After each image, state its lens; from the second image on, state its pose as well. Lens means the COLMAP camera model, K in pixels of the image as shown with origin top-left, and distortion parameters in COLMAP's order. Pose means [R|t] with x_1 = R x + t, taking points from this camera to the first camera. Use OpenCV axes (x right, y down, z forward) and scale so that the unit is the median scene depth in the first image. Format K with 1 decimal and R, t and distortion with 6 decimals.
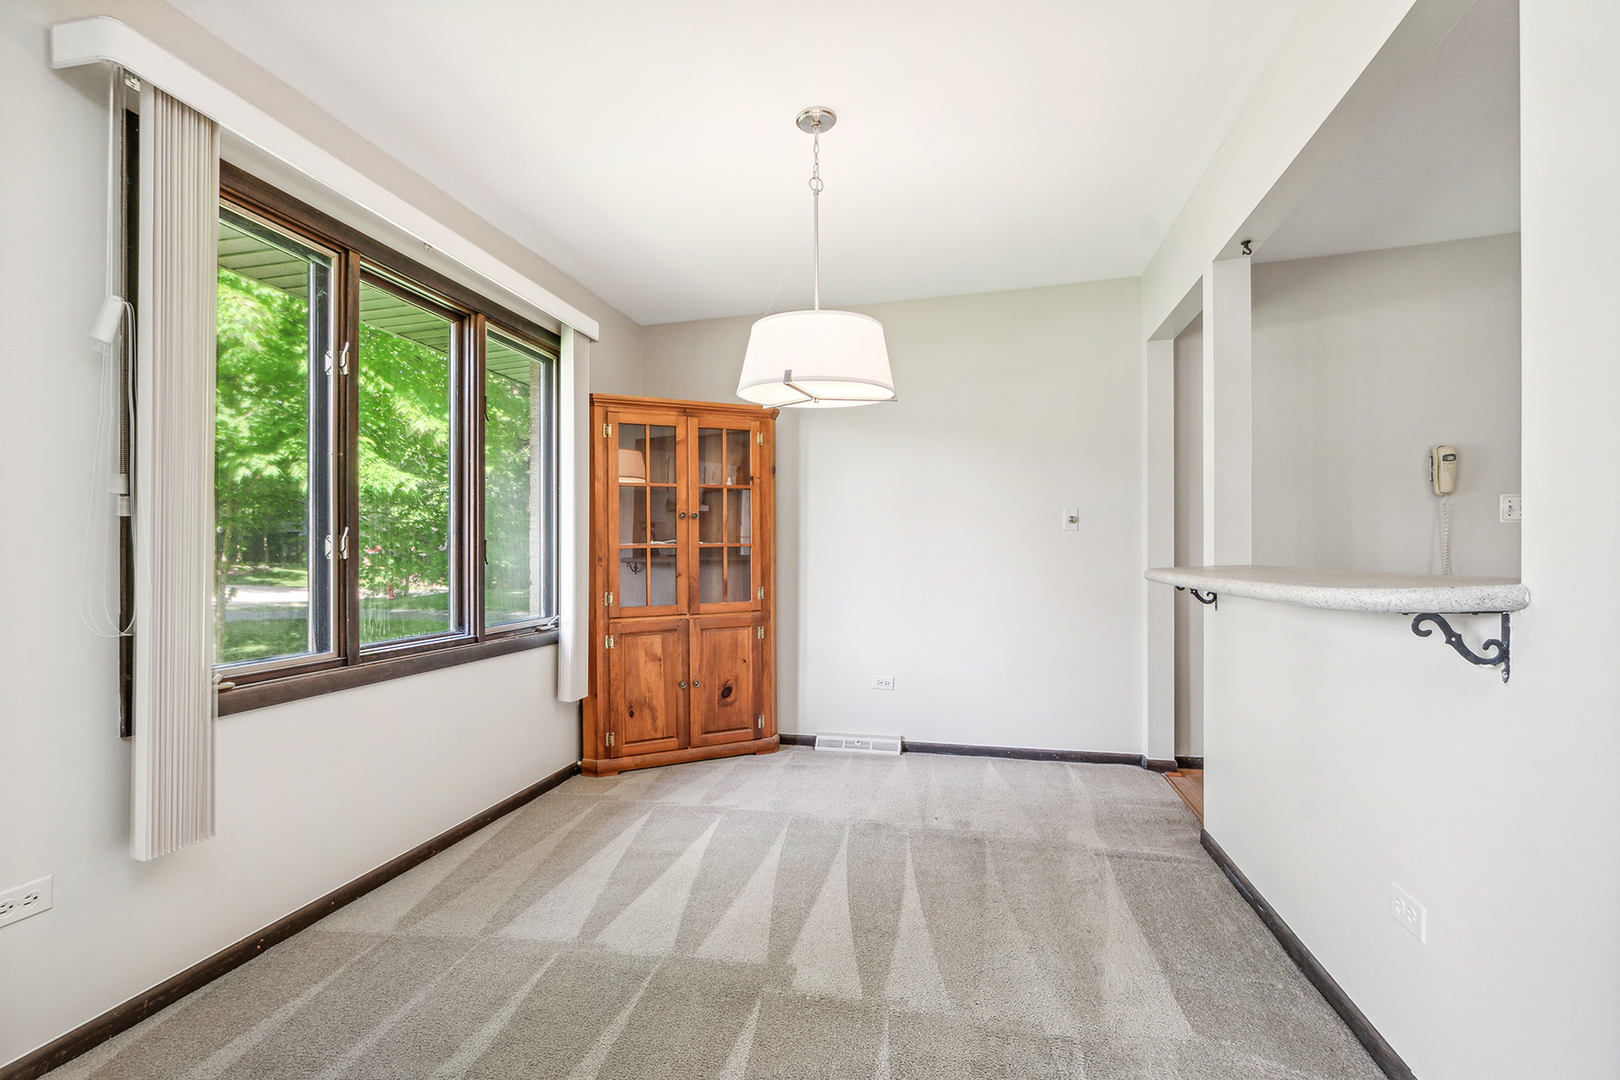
lens RADIAL K [[728.3, 0, 791.2], [0, 728.3, 544.2], [0, 0, 1]] dist [-0.001428, -0.000123]
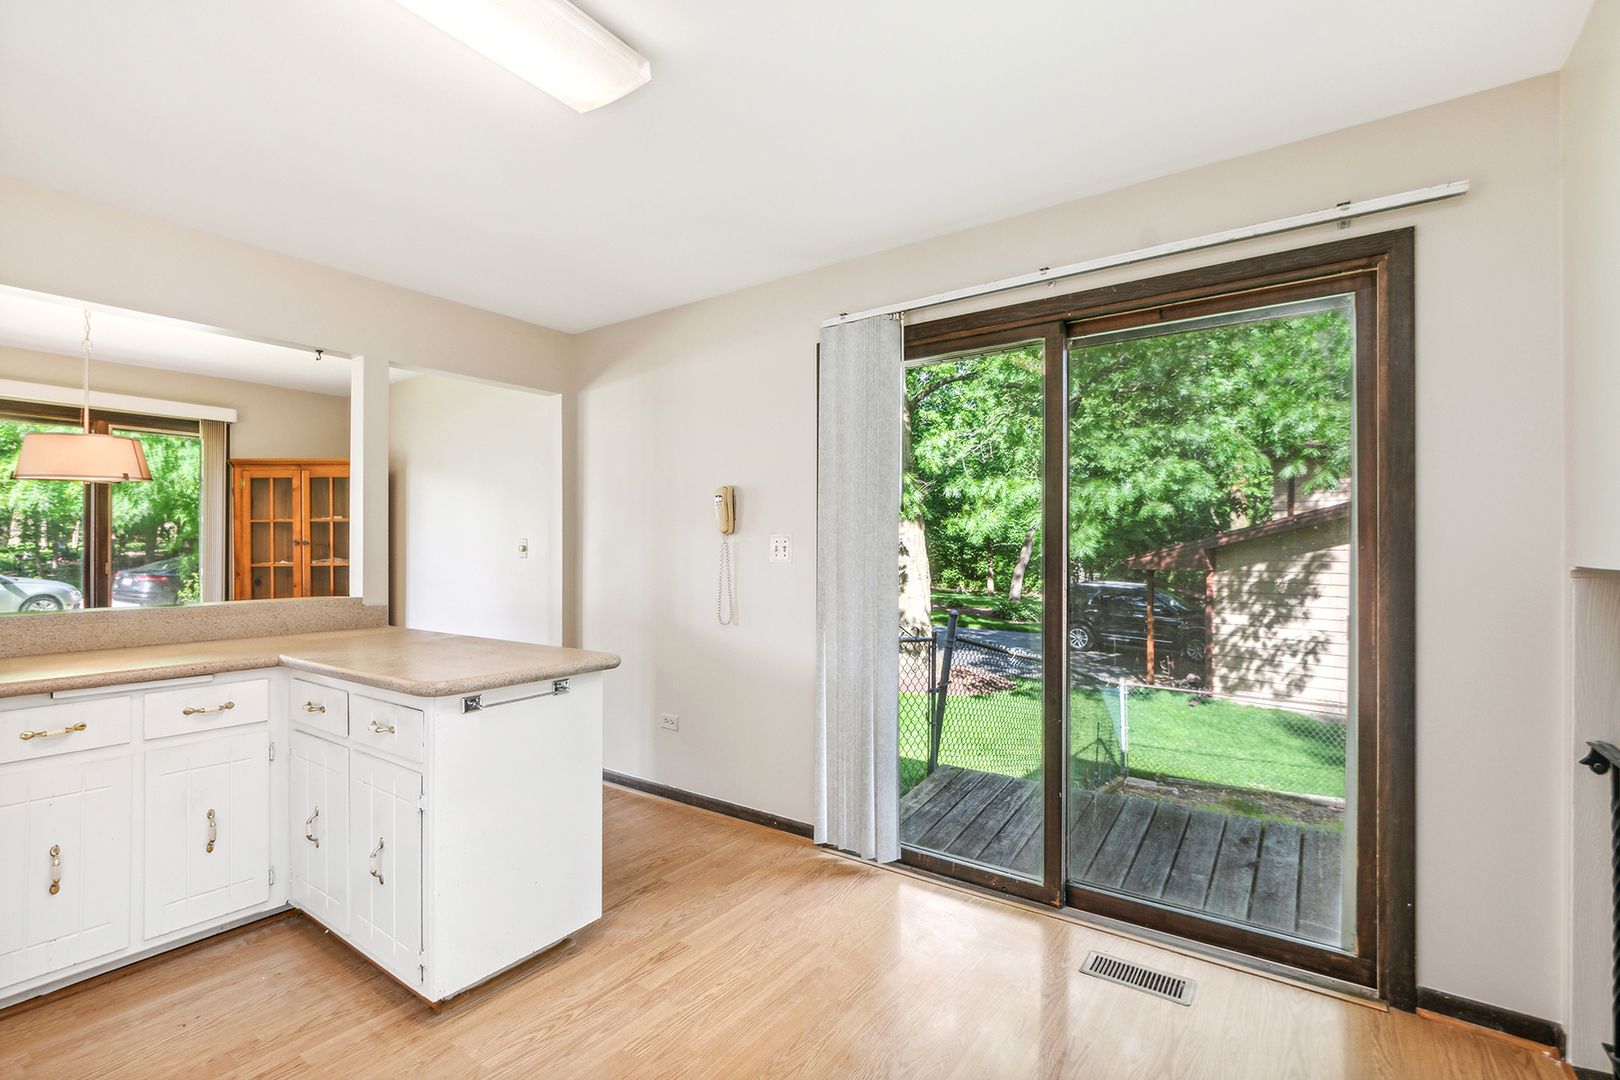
lens RADIAL K [[728.3, 0, 791.2], [0, 728.3, 544.2], [0, 0, 1]] dist [-0.001428, -0.000123]
pose [[0.923570, -0.000557, -0.383429, 1.233674], [0.002114, 0.999991, 0.003640, -0.039852], [0.383423, -0.004172, 0.923563, 0.097198]]
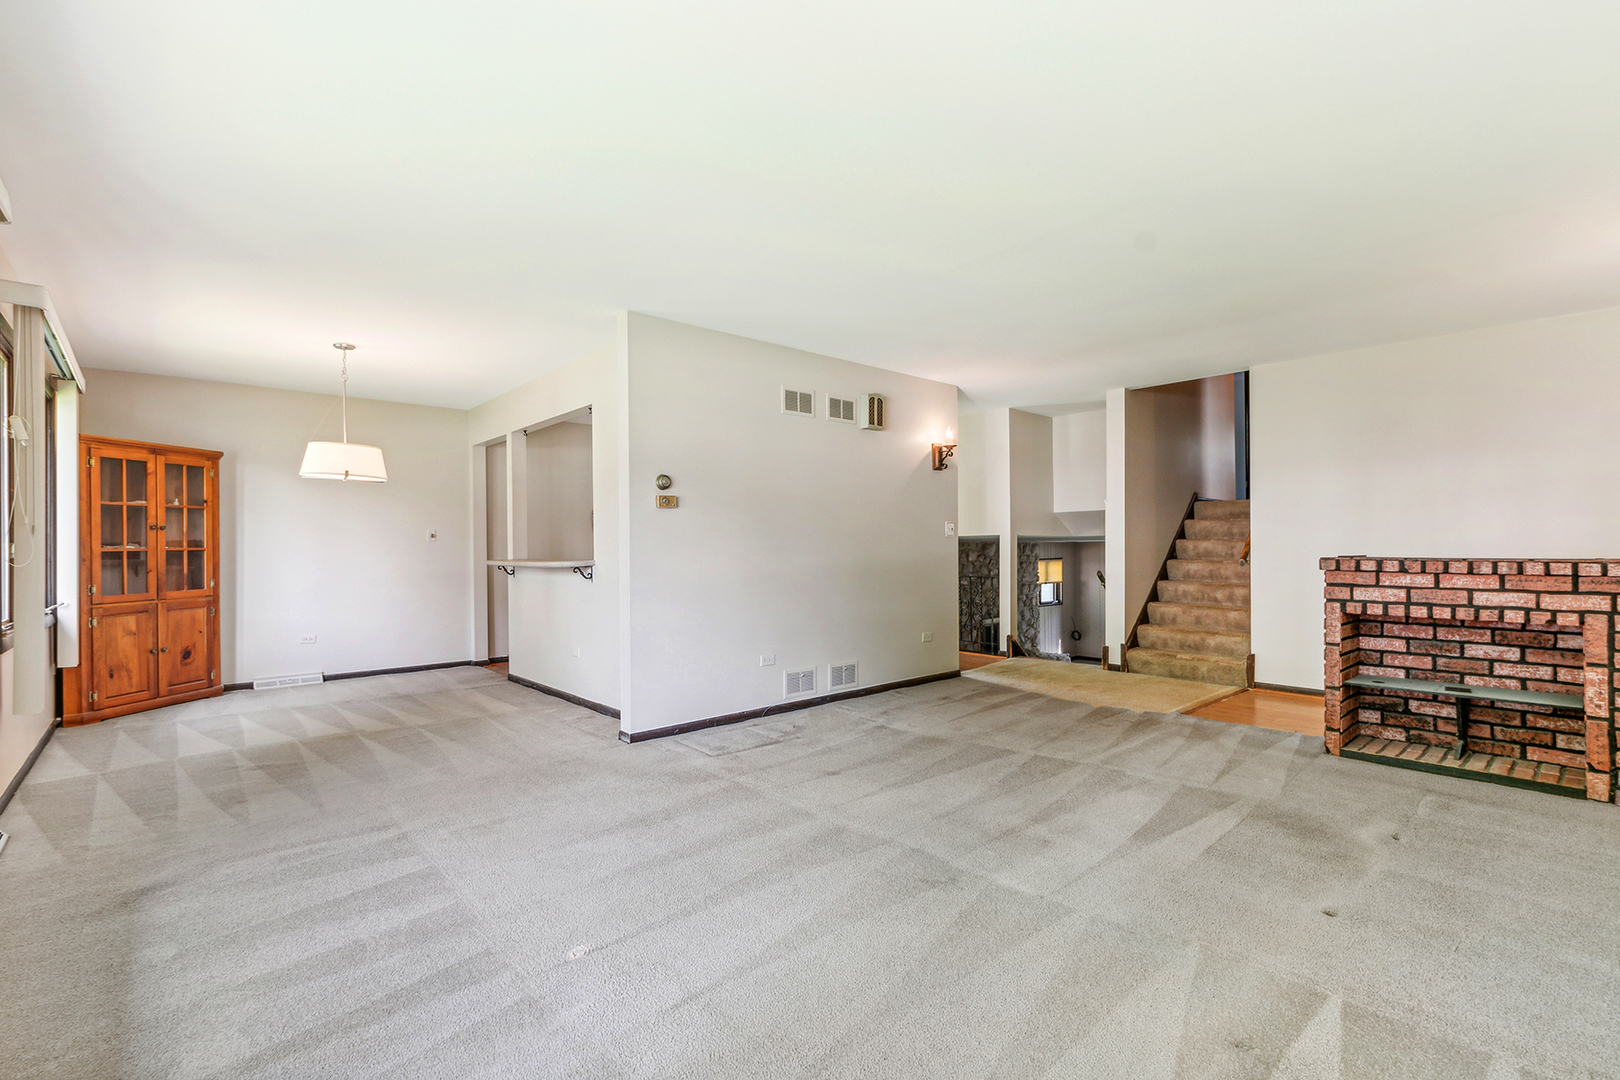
lens RADIAL K [[728.3, 0, 791.2], [0, 728.3, 544.2], [0, 0, 1]] dist [-0.001428, -0.000123]
pose [[0.590857, 0.001365, 0.806775, -0.544256], [0.002833, 0.999989, -0.003766, 0.000590], [-0.806771, 0.004511, 0.590847, -0.772579]]
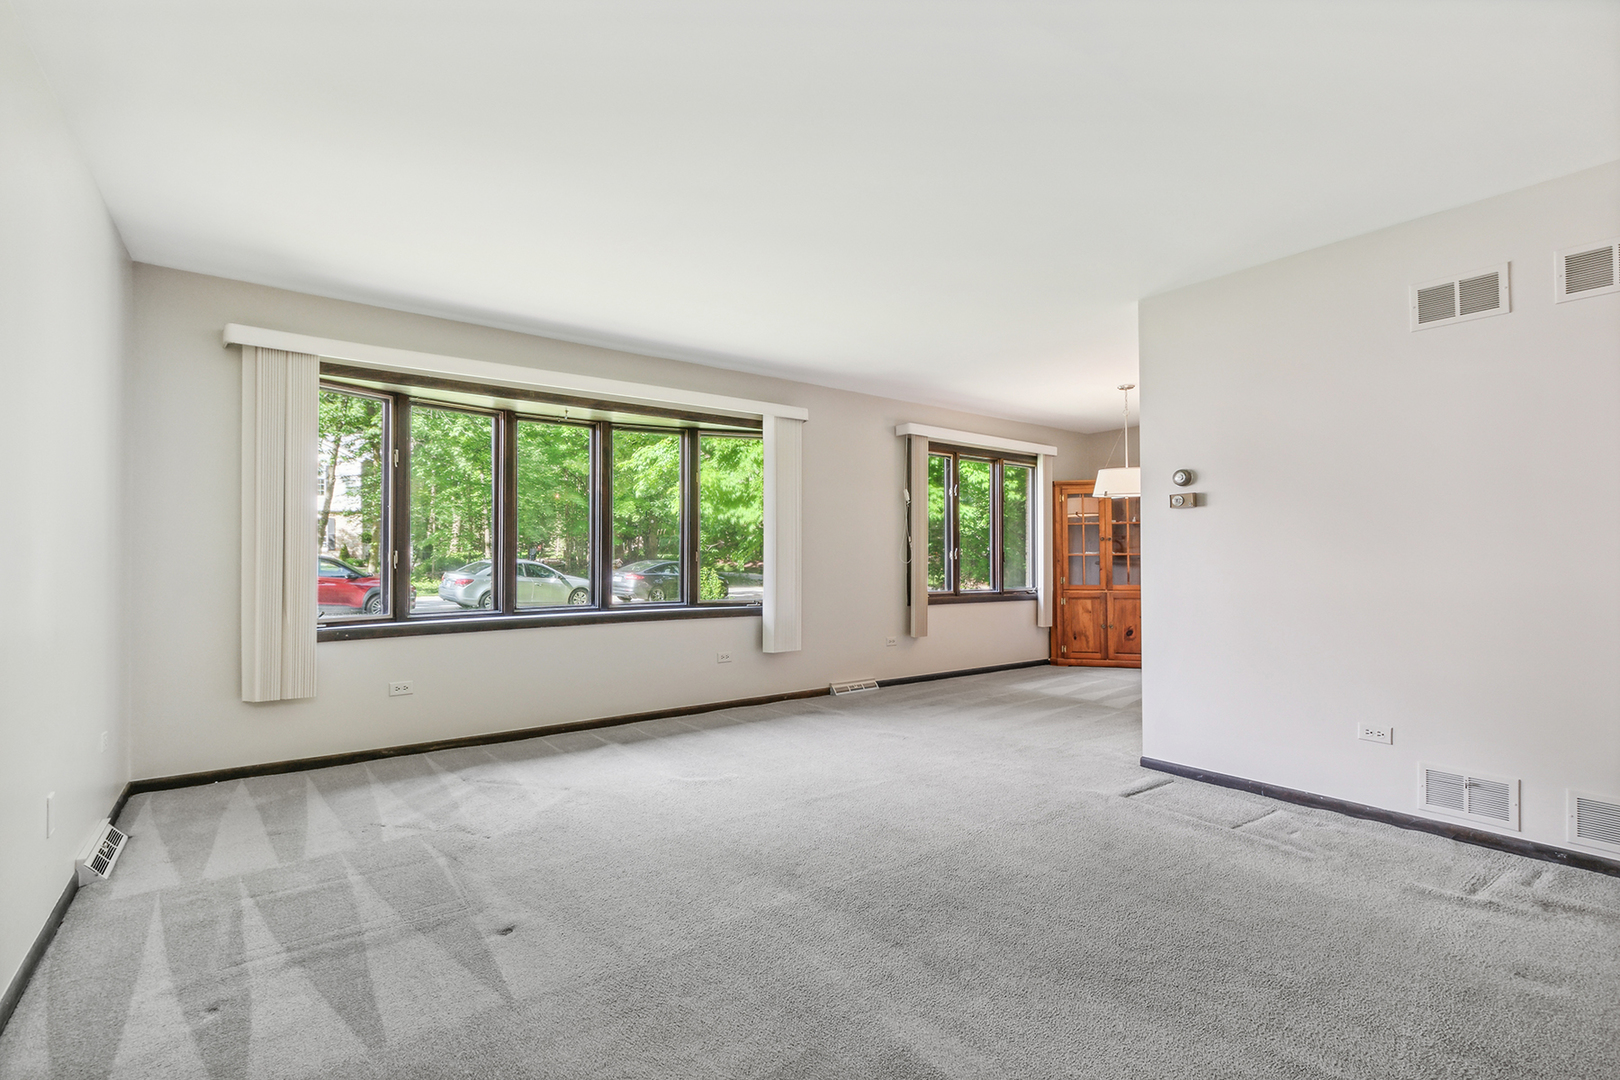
lens RADIAL K [[728.3, 0, 791.2], [0, 728.3, 544.2], [0, 0, 1]] dist [-0.001428, -0.000123]
pose [[0.759607, -0.009095, -0.650319, 0.483570], [0.000789, 0.999914, -0.013061, -0.000434], [0.650382, 0.009408, 0.759549, -1.015800]]
